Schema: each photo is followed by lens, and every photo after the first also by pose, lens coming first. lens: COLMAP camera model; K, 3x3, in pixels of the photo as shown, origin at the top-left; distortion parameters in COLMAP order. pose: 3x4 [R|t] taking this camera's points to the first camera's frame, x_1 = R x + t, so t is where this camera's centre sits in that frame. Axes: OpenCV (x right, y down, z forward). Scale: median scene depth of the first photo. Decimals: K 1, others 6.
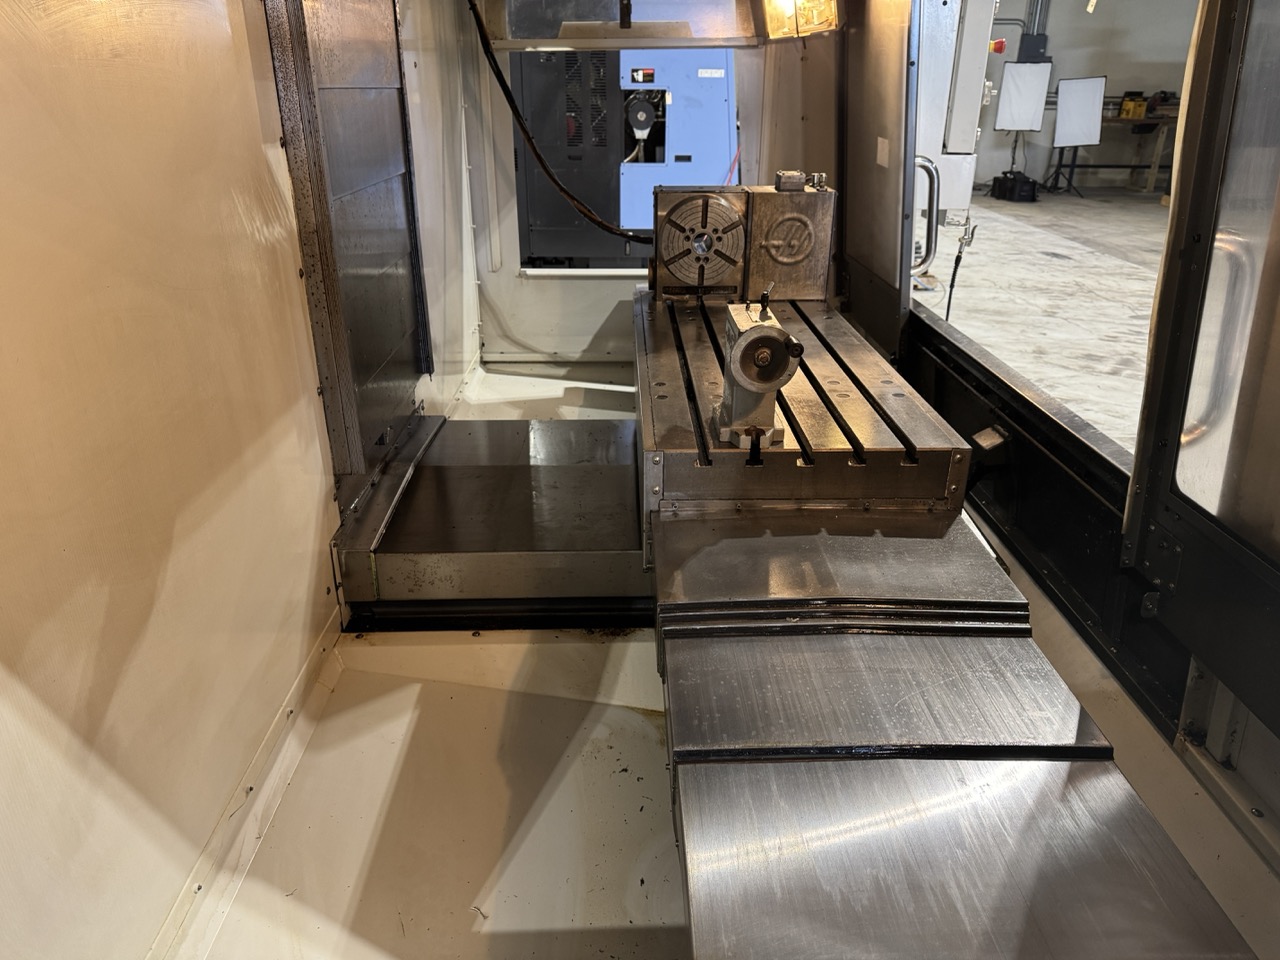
lens RADIAL K [[917.2, 0, 641.0], [0, 917.2, 485.3], [0, 0, 1]] dist [0.049552, -0.054013]
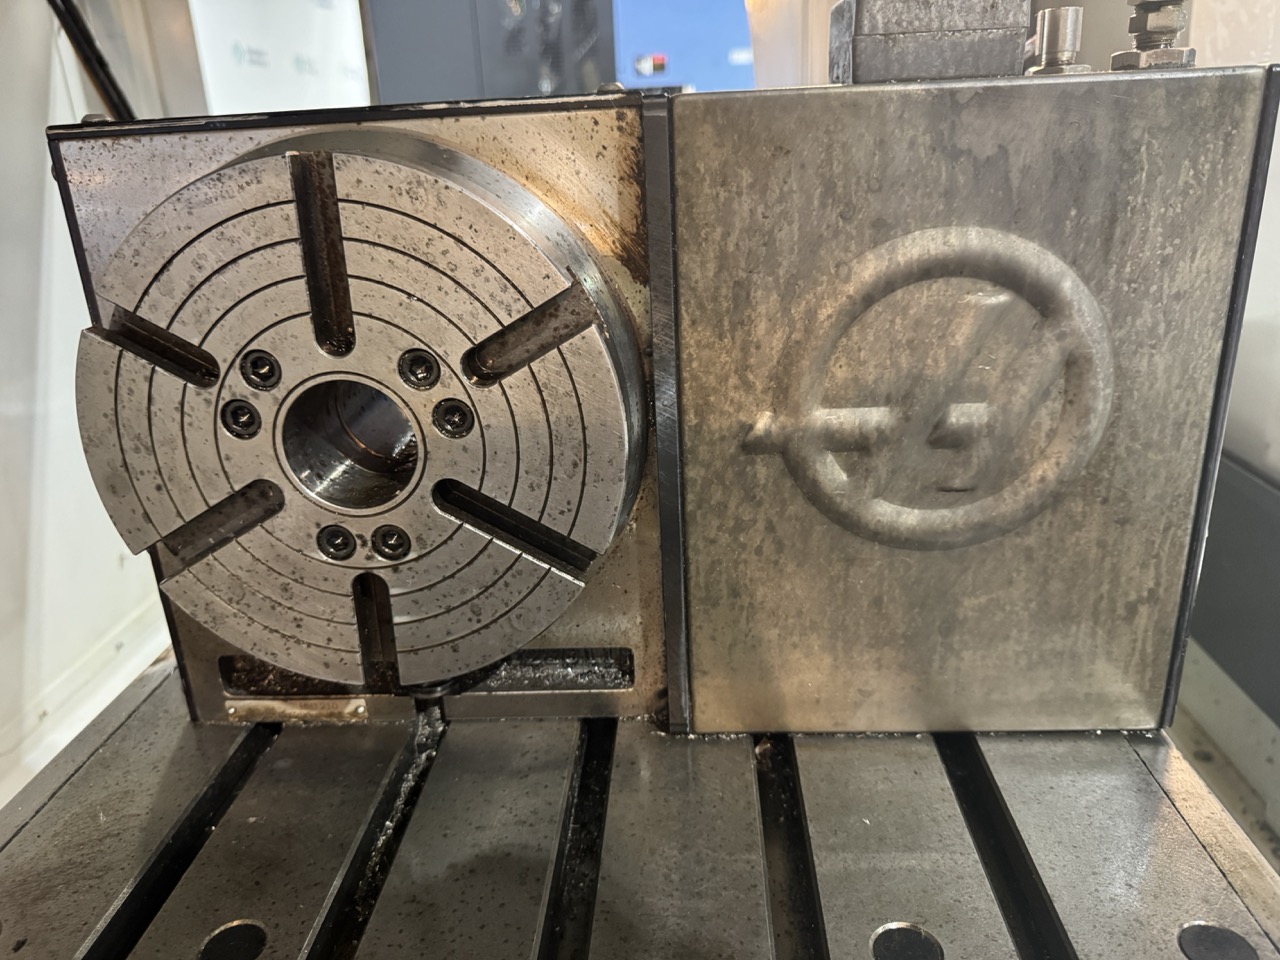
lens RADIAL K [[917.2, 0, 635.5], [0, 917.2, 470.1], [0, 0, 1]] dist [0.049552, -0.054013]
pose [[0.994187, -0.017070, -0.106304, 0.128644], [0.009038, 0.997098, -0.075585, -0.245234], [0.107286, 0.074185, 0.991457, 0.848723]]
